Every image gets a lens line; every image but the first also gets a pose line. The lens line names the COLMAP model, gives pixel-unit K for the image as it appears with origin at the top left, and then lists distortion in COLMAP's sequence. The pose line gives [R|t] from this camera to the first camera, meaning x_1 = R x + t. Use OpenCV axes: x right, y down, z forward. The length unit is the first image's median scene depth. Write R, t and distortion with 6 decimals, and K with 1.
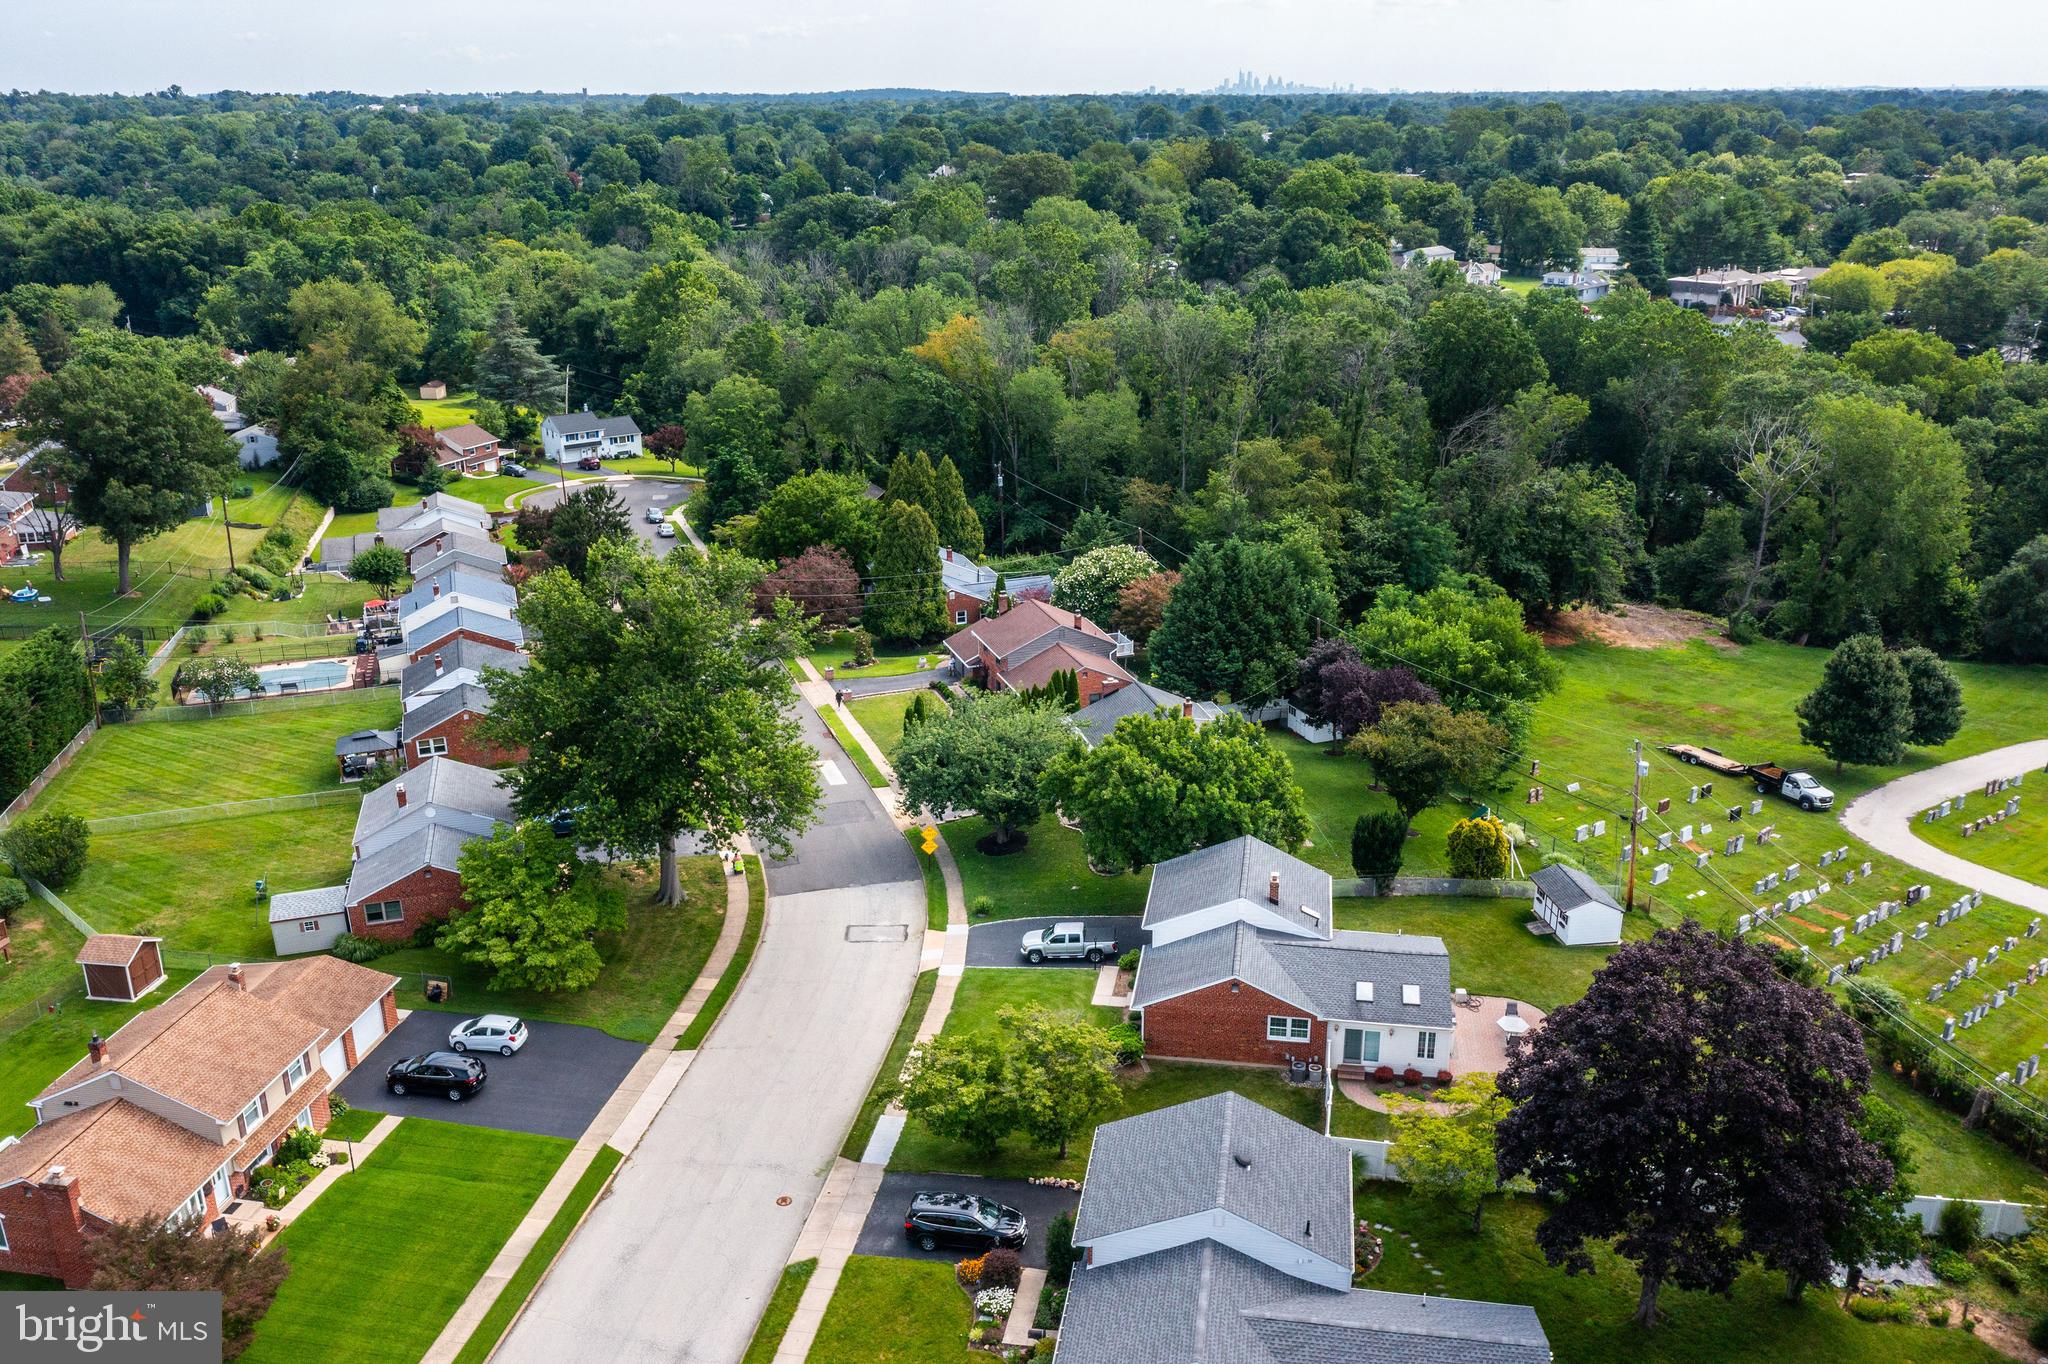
lens RADIAL K [[1672.4, 0, 1024.0], [0, 1672.4, 682.0], [0, 0, 1]] dist [-0.013640, -0.001060]
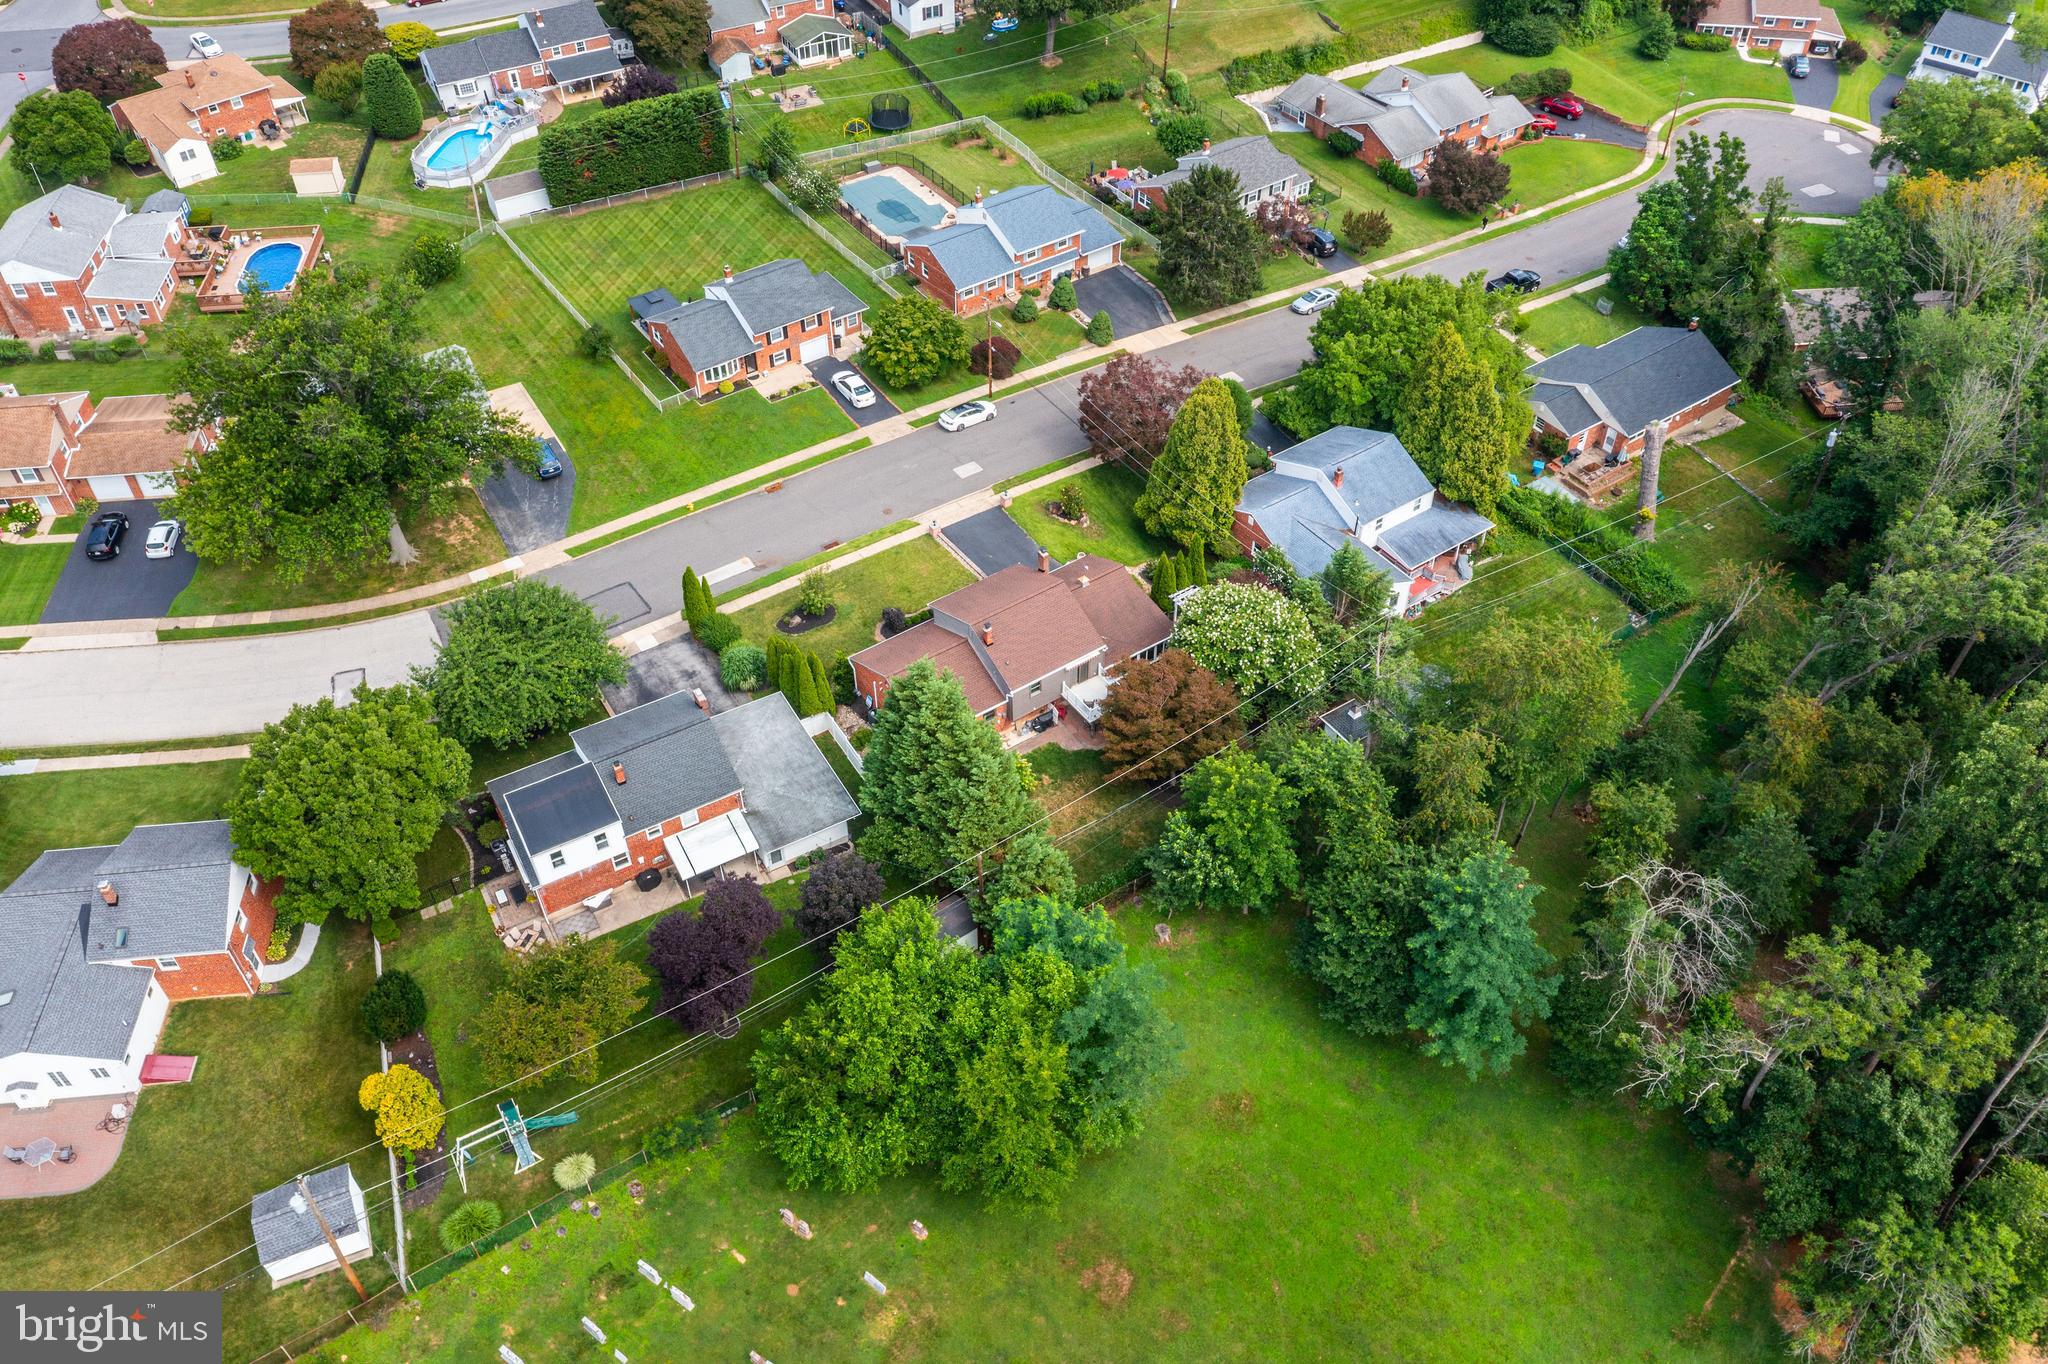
lens RADIAL K [[1608.5, 0, 1018.4], [0, 1608.5, 671.1], [0, 0, 1]] dist [-0.006329, -0.005557]
pose [[0.267307, 0.673991, -0.688683, 0.888308], [-0.312375, 0.736704, 0.599741, -0.749516], [0.911575, 0.054813, 0.407464, 1.085264]]
